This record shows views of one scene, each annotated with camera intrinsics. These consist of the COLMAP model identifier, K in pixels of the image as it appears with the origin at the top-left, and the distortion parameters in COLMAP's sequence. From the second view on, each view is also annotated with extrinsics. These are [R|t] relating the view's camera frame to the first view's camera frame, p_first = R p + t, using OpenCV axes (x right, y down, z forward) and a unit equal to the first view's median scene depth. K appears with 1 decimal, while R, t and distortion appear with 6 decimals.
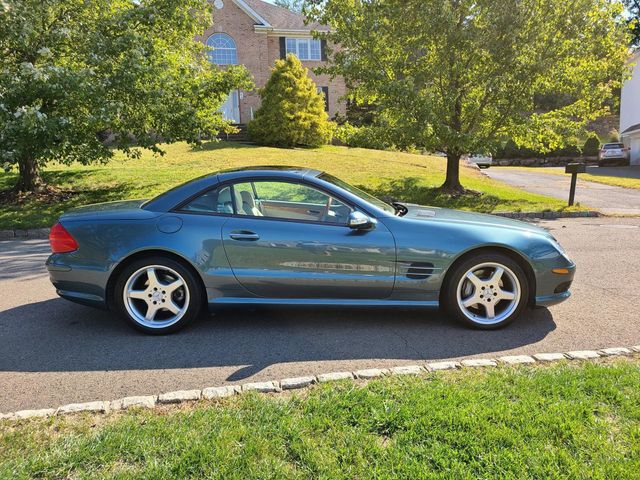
lens RADIAL K [[478.2, 0, 321.3], [0, 478.2, 234.5], [0, 0, 1]] dist [0.061144, -0.041543]
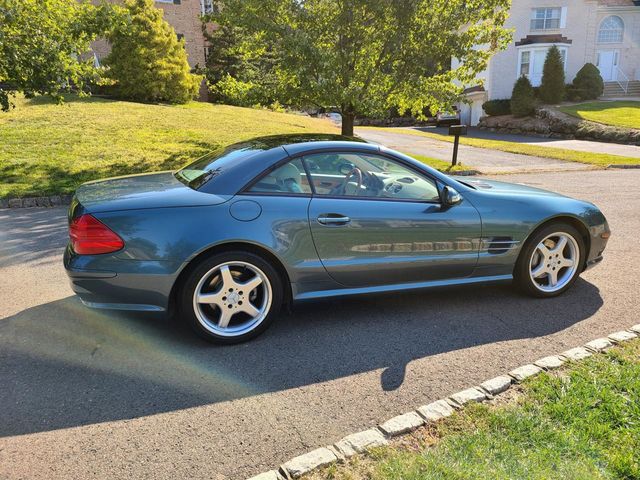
lens RADIAL K [[478.5, 0, 316.1], [0, 478.5, 240.0], [0, 0, 1]] dist [0.062398, -0.042420]
pose [[0.946024, -0.066802, 0.317138, -0.457693], [0.035586, 0.994021, 0.103230, -0.049829], [-0.322138, -0.086372, 0.942744, 0.192209]]
